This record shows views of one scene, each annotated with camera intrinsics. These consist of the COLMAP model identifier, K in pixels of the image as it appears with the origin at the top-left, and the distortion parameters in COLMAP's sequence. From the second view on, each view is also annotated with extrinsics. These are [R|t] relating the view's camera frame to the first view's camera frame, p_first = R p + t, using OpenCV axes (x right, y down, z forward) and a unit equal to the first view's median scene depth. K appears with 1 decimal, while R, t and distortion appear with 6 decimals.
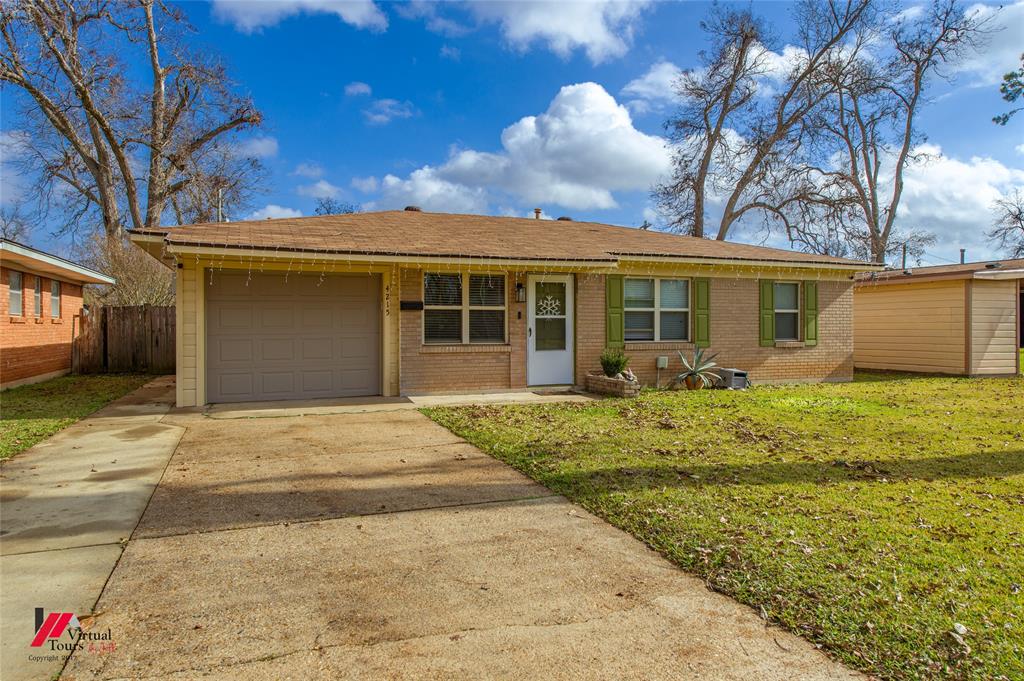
lens RADIAL K [[694.6, 0, 512.0], [0, 694.6, 340.5], [0, 0, 1]] dist [0.001335, -0.000418]
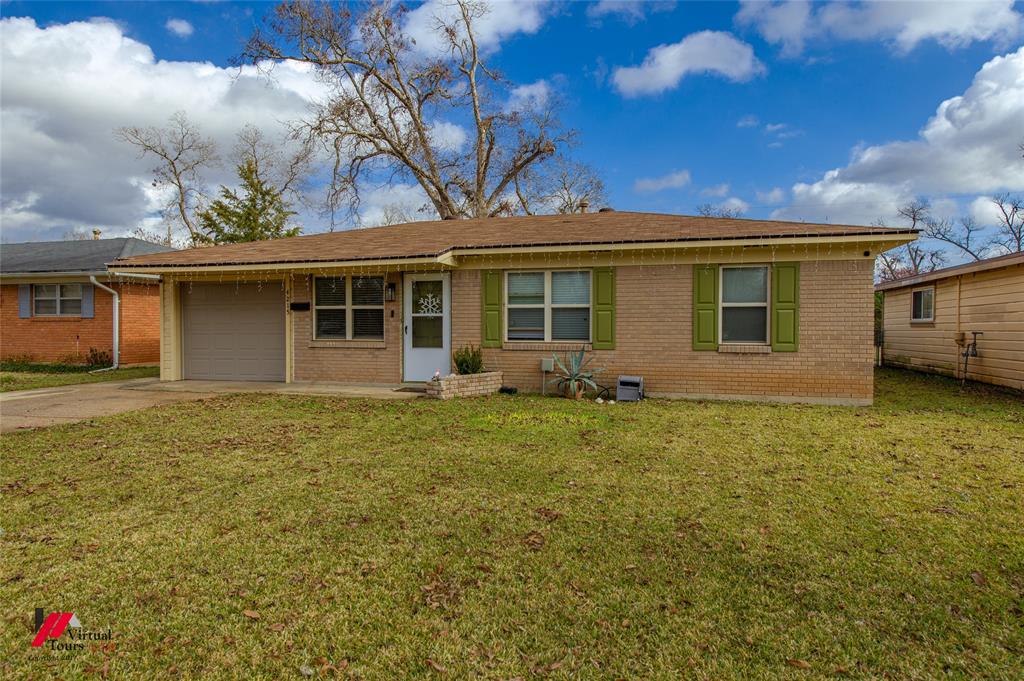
lens RADIAL K [[590.7, 0, 512.0], [0, 590.7, 340.5], [0, 0, 1]] dist [-0.017557, -0.001064]
pose [[0.798806, 0.019092, -0.601286, 0.663965], [-0.013244, 0.999812, 0.014151, -0.010391], [0.601443, -0.003340, 0.798908, 0.384710]]
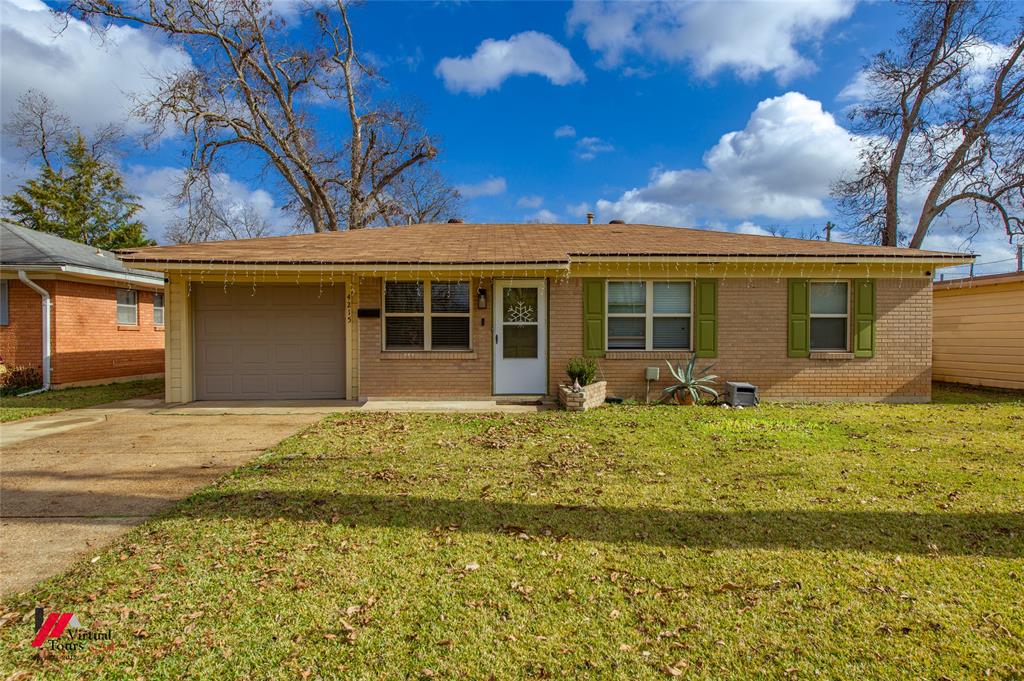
lens RADIAL K [[607.5, 0, 512.0], [0, 607.5, 340.5], [0, 0, 1]] dist [-0.002373, 0.000027]
pose [[0.937052, 0.006117, -0.349135, 0.335332], [-0.008848, 0.999941, -0.006229, -0.005051], [0.349077, 0.008926, 0.937052, 0.205527]]
